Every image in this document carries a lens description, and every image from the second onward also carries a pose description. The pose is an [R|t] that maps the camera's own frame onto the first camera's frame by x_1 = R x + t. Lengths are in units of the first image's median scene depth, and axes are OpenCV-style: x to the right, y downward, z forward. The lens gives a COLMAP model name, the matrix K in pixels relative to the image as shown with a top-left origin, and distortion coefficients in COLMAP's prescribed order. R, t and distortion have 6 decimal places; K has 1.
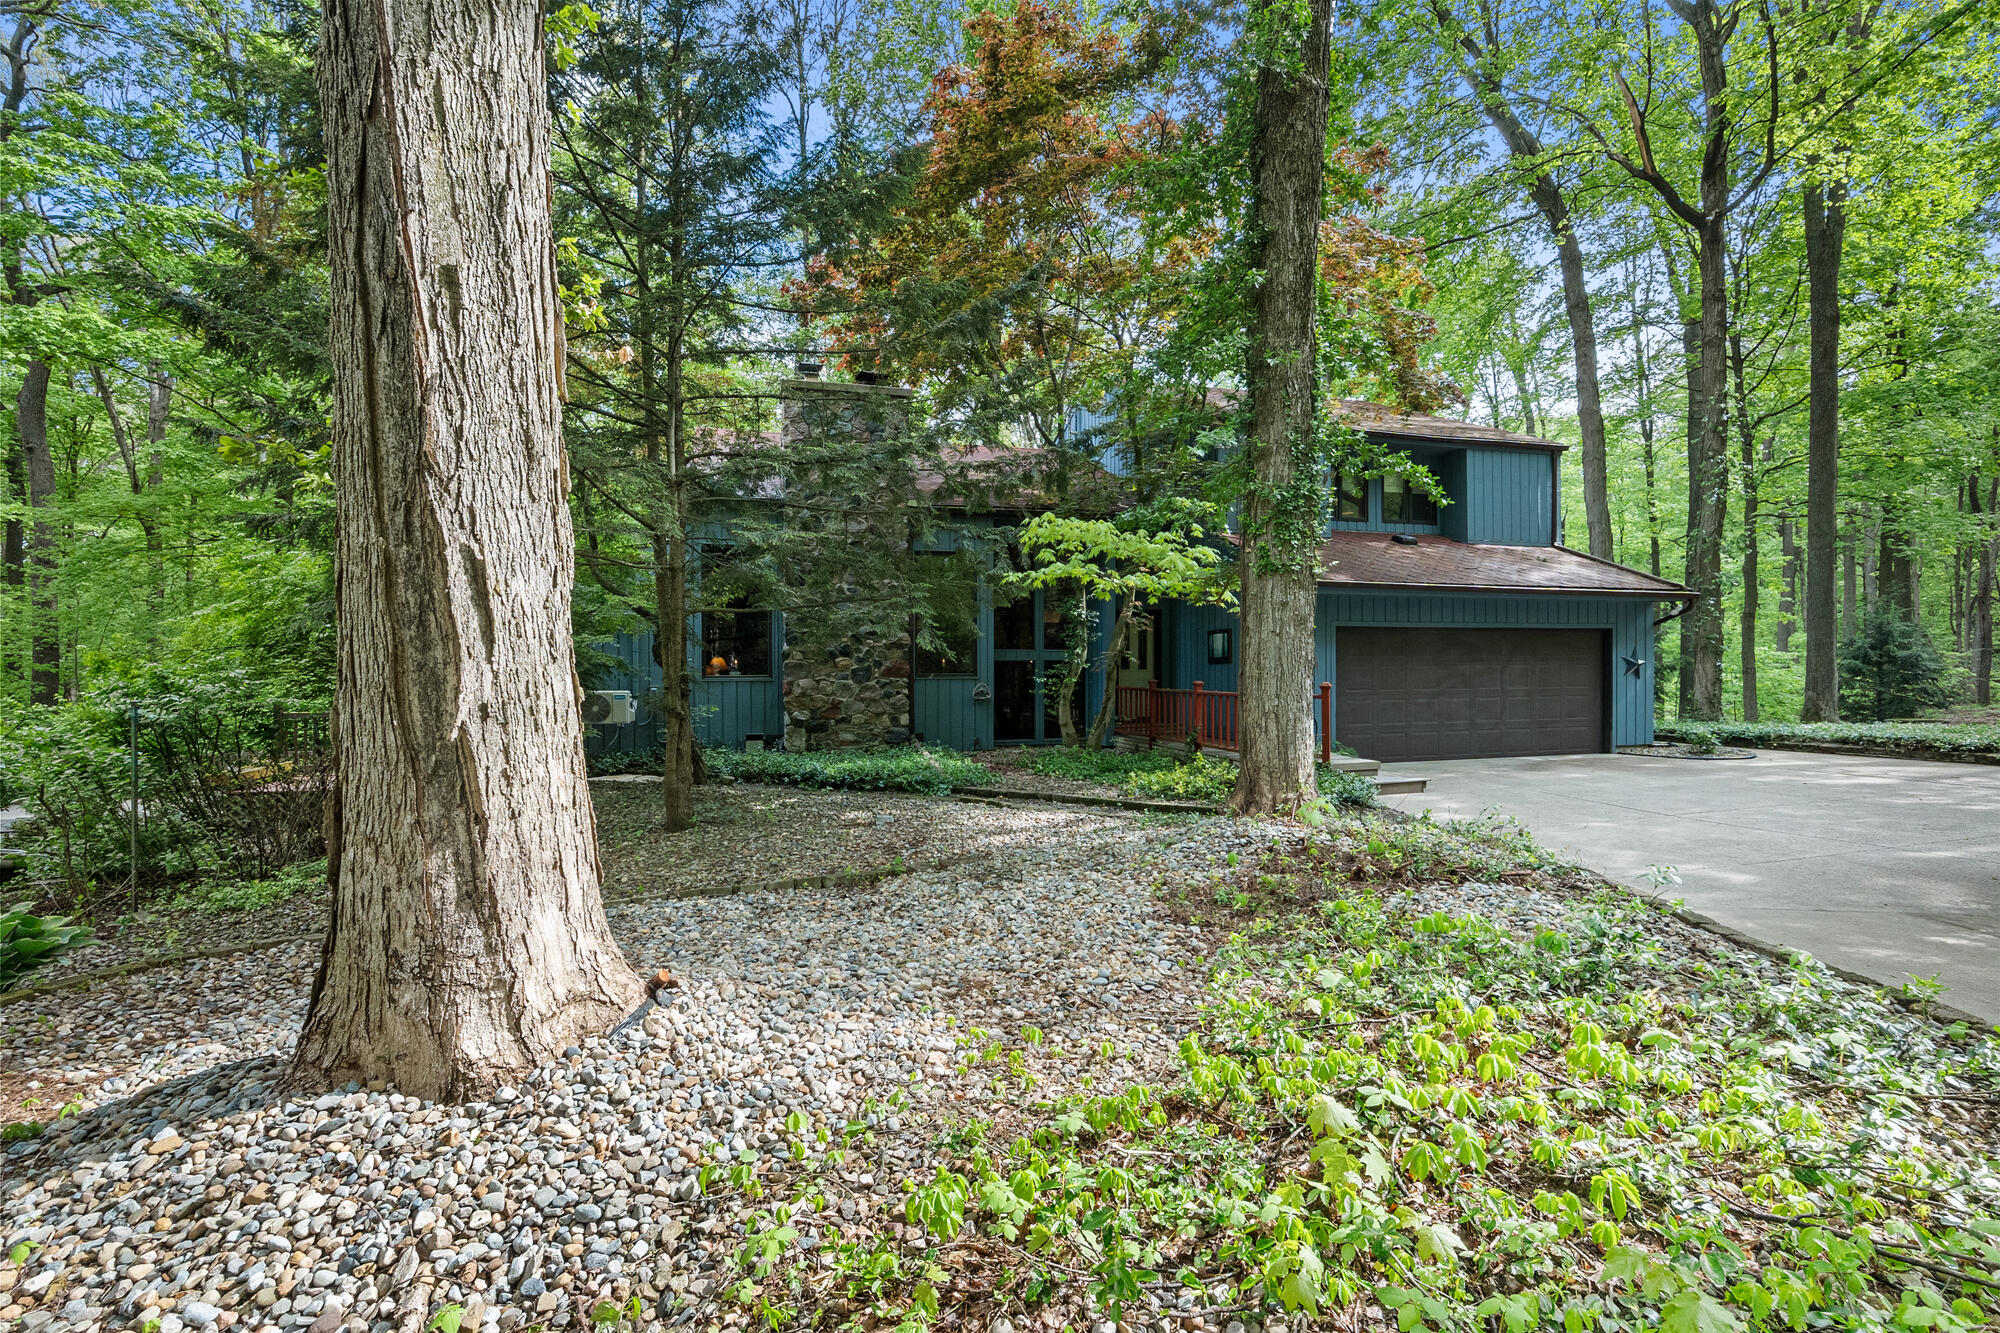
lens RADIAL K [[920.0, 0, 999.7], [0, 920.0, 680.1], [0, 0, 1]] dist [-0.013815, 0.002086]
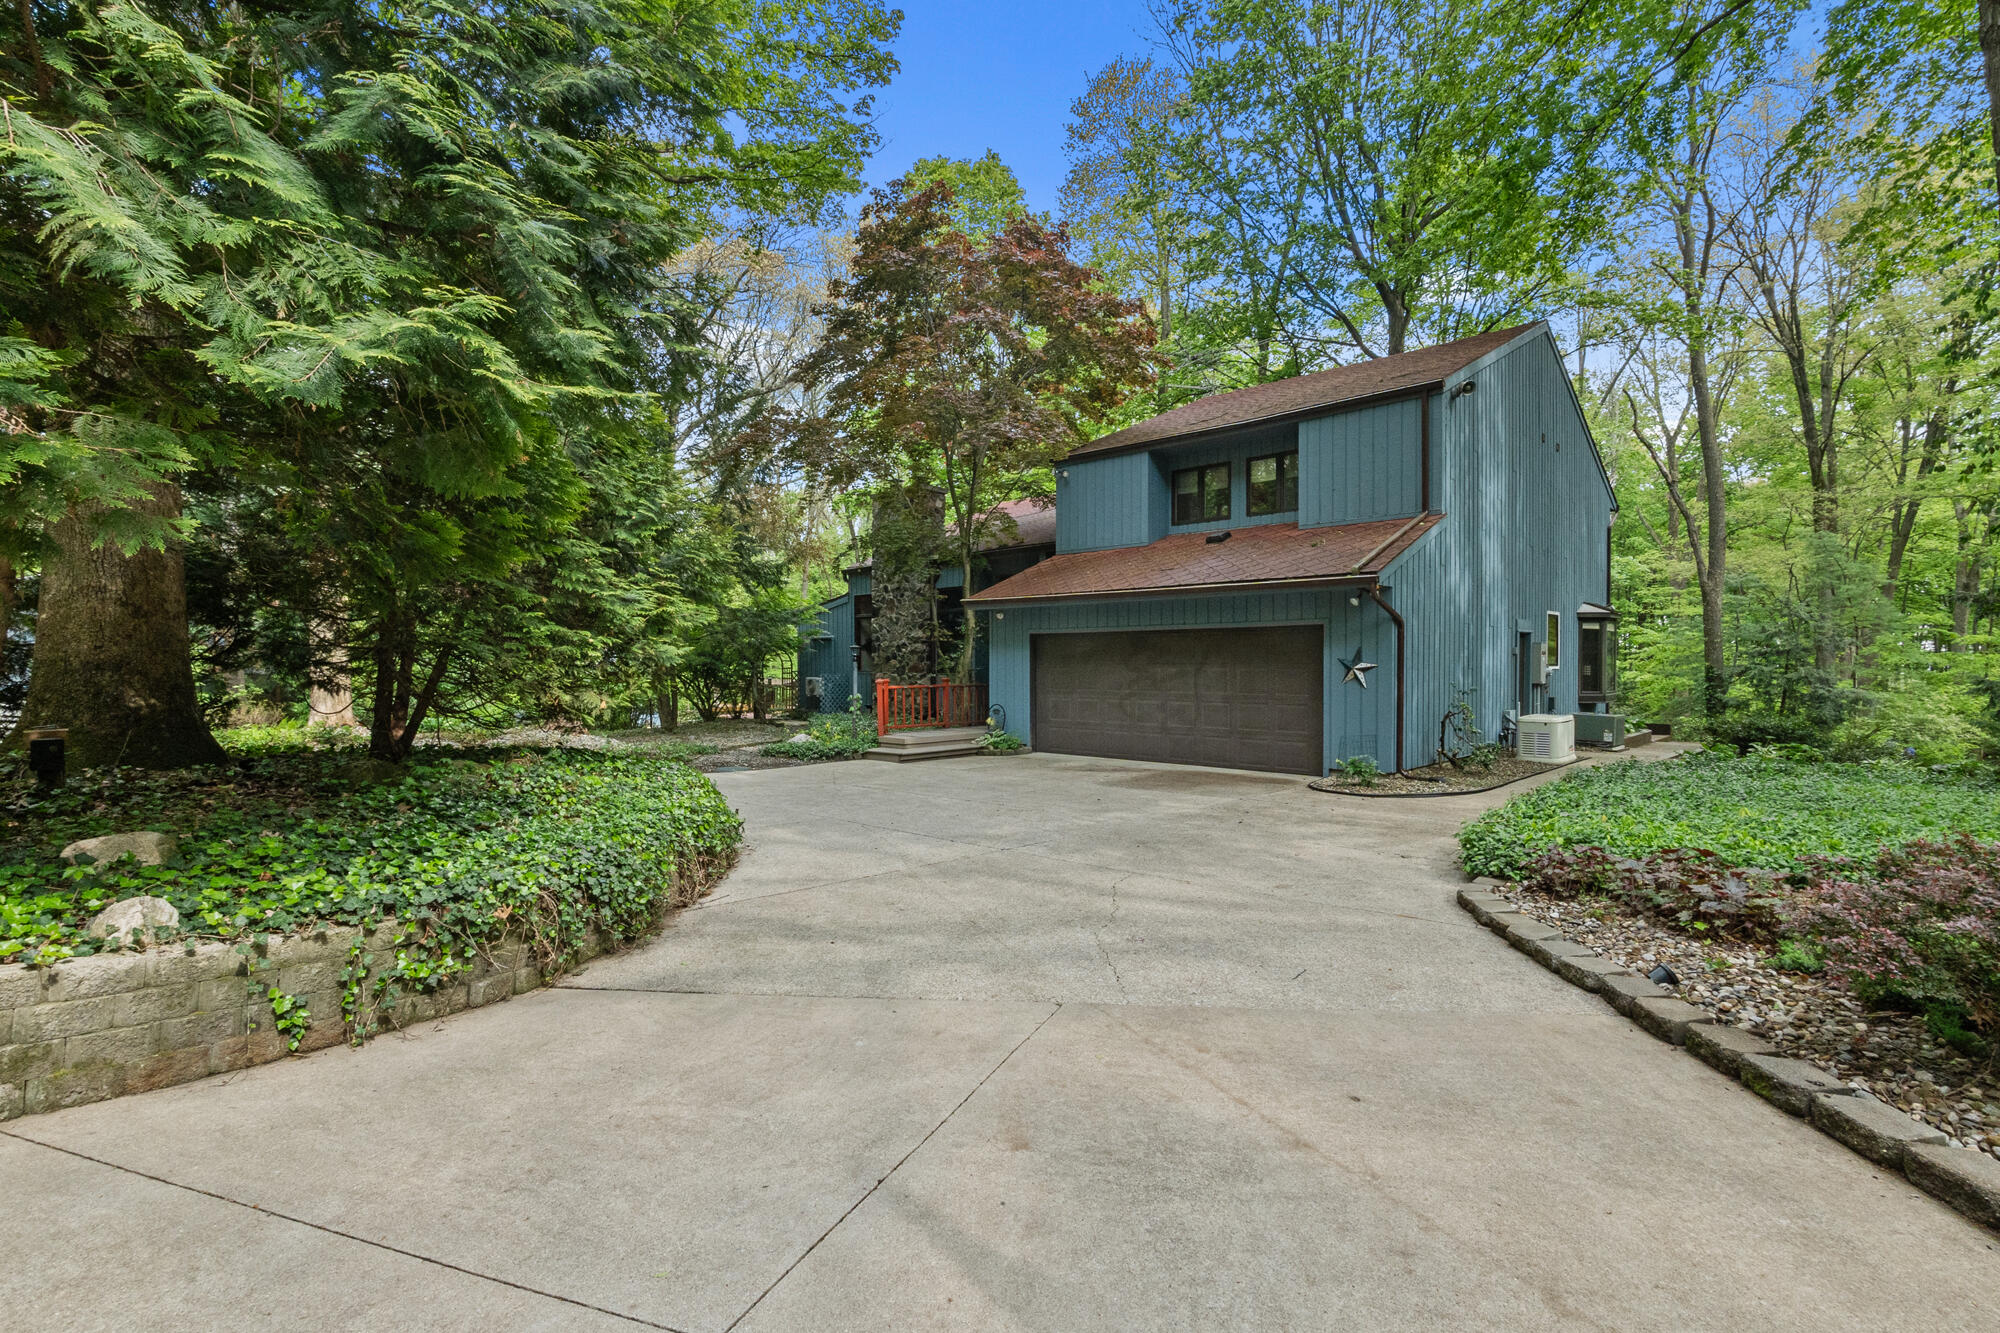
lens RADIAL K [[920.0, 0, 995.8], [0, 920.0, 657.2], [0, 0, 1]] dist [-0.013815, 0.002086]
pose [[0.491371, -0.001197, -0.870950, 1.328857], [-0.012277, 0.999890, -0.008301, -0.018221], [0.870864, 0.014772, 0.491302, 0.370011]]
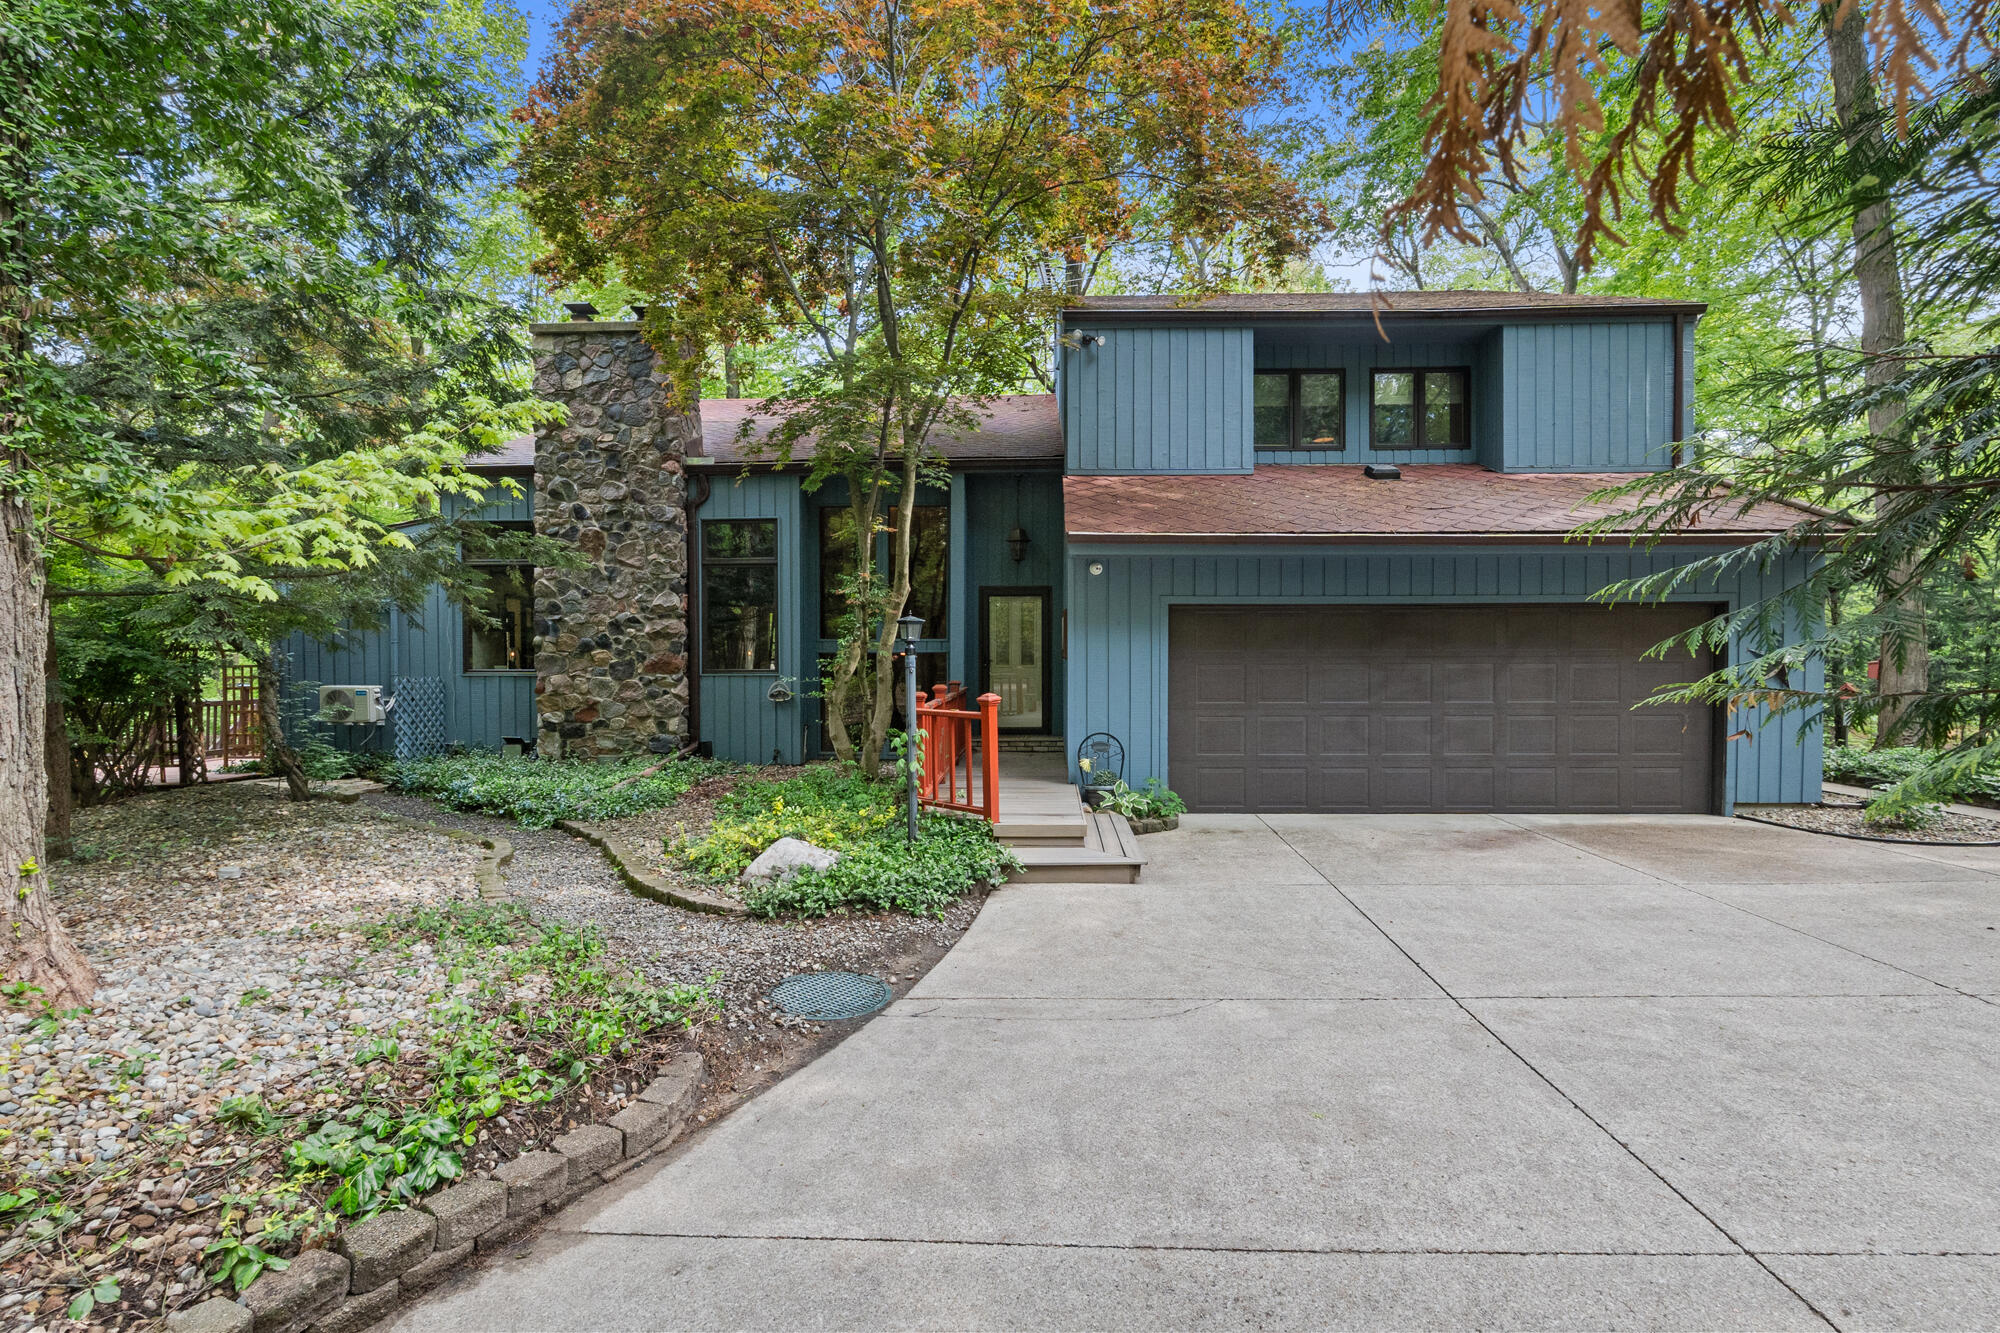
lens RADIAL K [[920.0, 0, 1004.6], [0, 920.0, 675.8], [0, 0, 1]] dist [-0.013815, 0.002086]
pose [[0.948309, 0.012184, -0.317114, 0.449549], [-0.007198, 0.999831, 0.016889, -0.017505], [0.317266, -0.013733, 0.948237, 0.325098]]
